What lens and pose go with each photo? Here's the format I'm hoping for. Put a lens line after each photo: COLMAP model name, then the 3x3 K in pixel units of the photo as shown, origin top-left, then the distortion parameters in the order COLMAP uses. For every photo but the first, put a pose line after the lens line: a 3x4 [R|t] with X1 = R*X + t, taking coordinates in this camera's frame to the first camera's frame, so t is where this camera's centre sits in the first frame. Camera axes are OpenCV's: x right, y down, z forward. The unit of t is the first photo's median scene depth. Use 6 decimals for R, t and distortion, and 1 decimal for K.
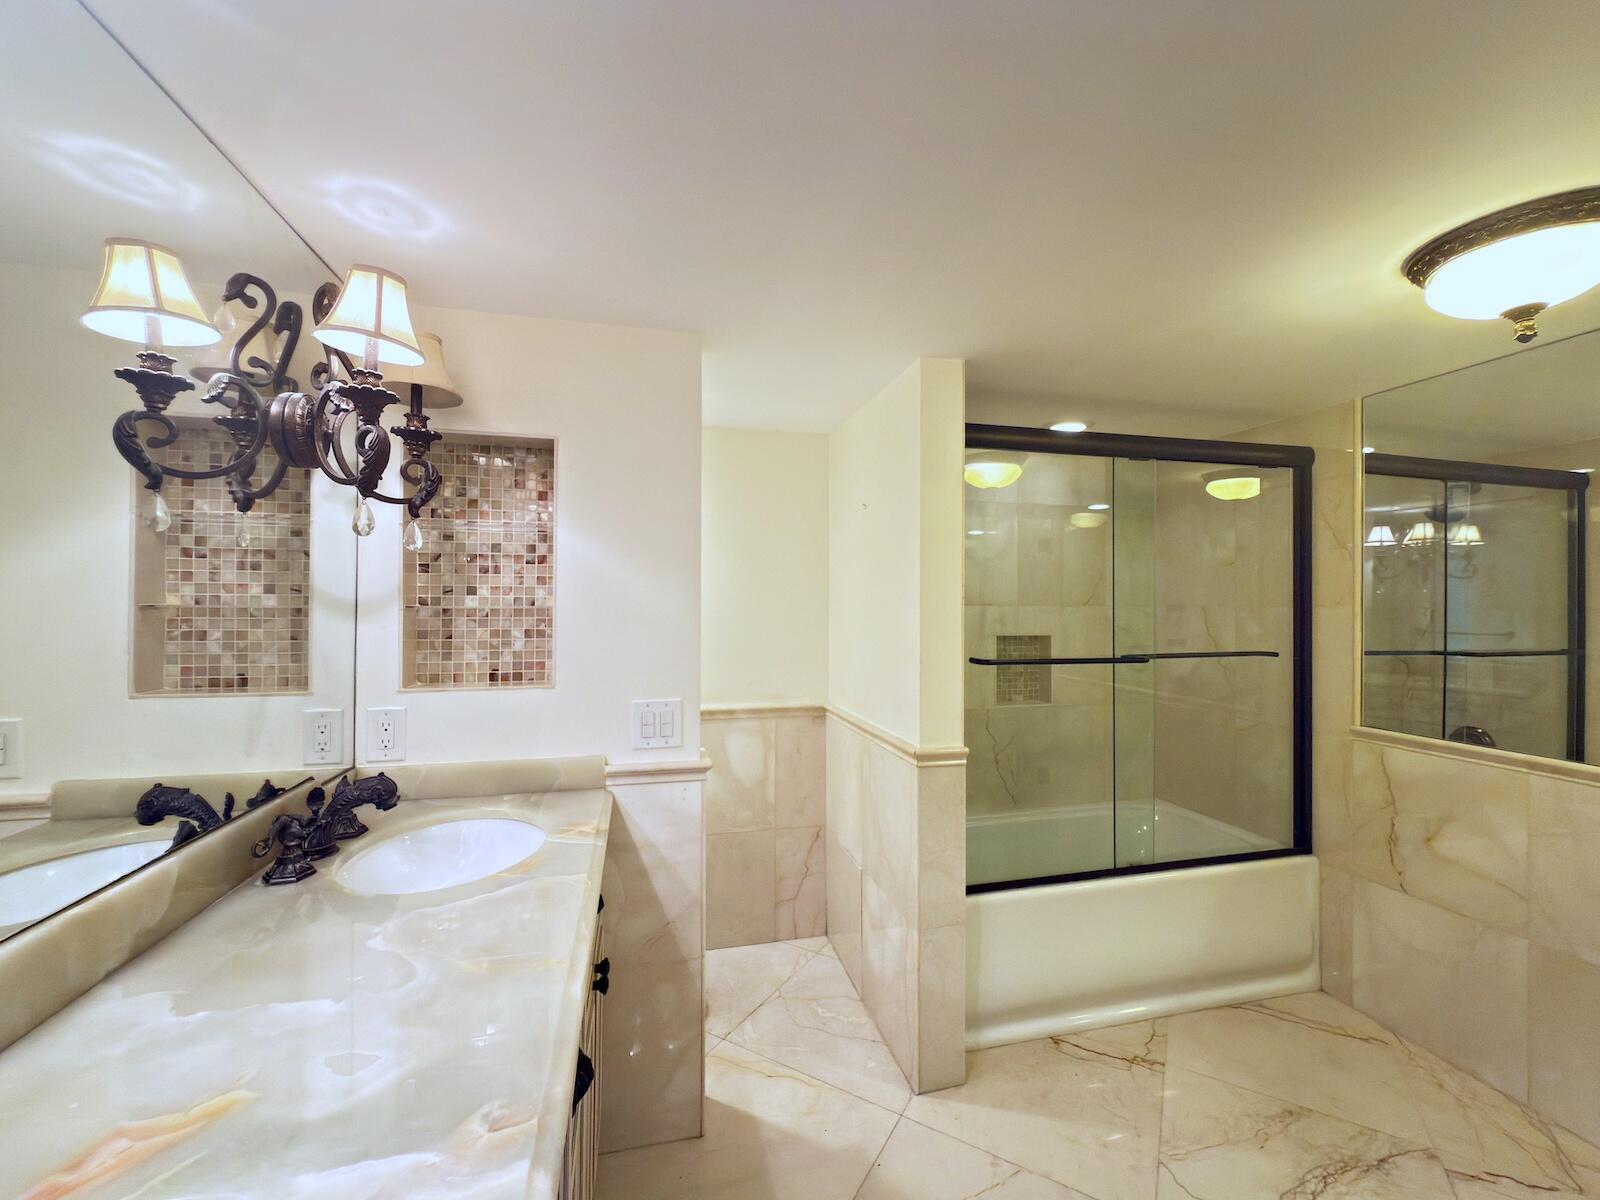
lens RADIAL K [[650.8, 0, 800.8], [0, 650.8, 601.5], [0, 0, 1]] dist [-0.001926, 0.001928]
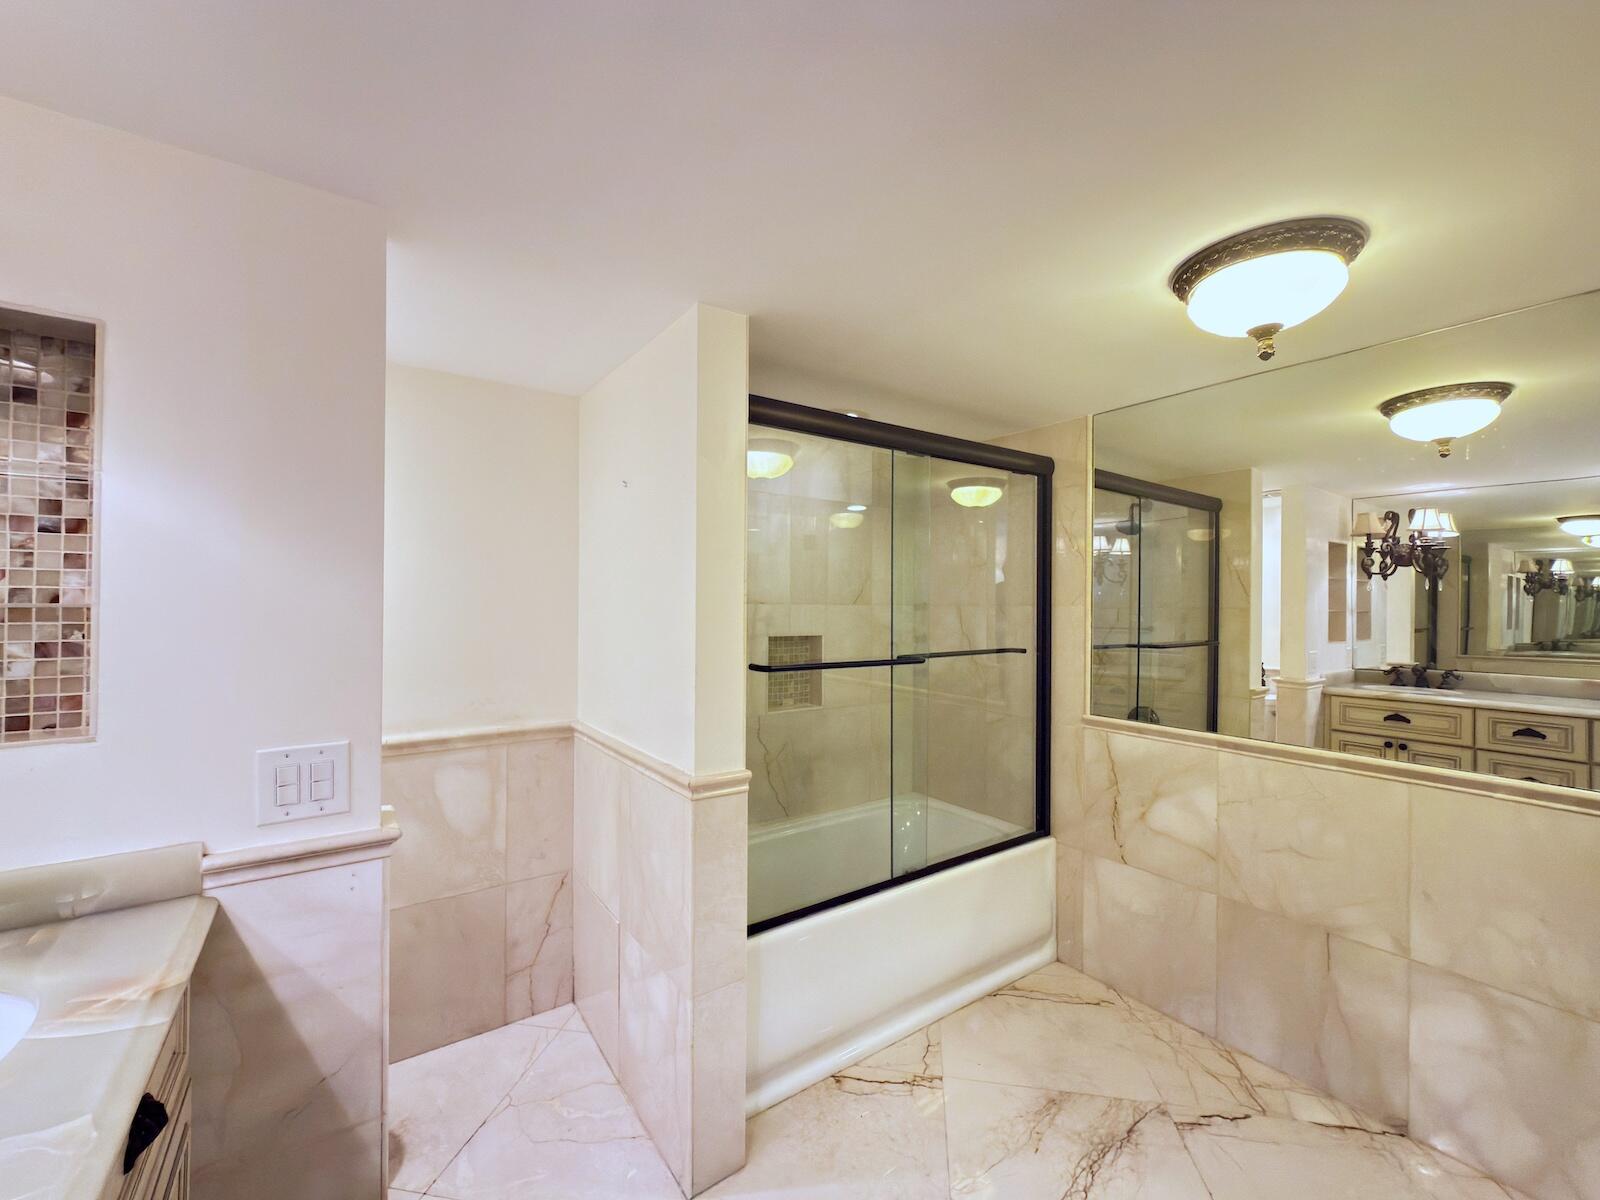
lens RADIAL K [[650.8, 0, 800.8], [0, 650.8, 599.7], [0, 0, 1]] dist [-0.001926, 0.001928]
pose [[0.930640, 0.004751, 0.365905, 0.004474], [-0.004204, 0.999989, -0.002293, 0.001818], [-0.365912, 0.000595, 0.930649, 0.168456]]
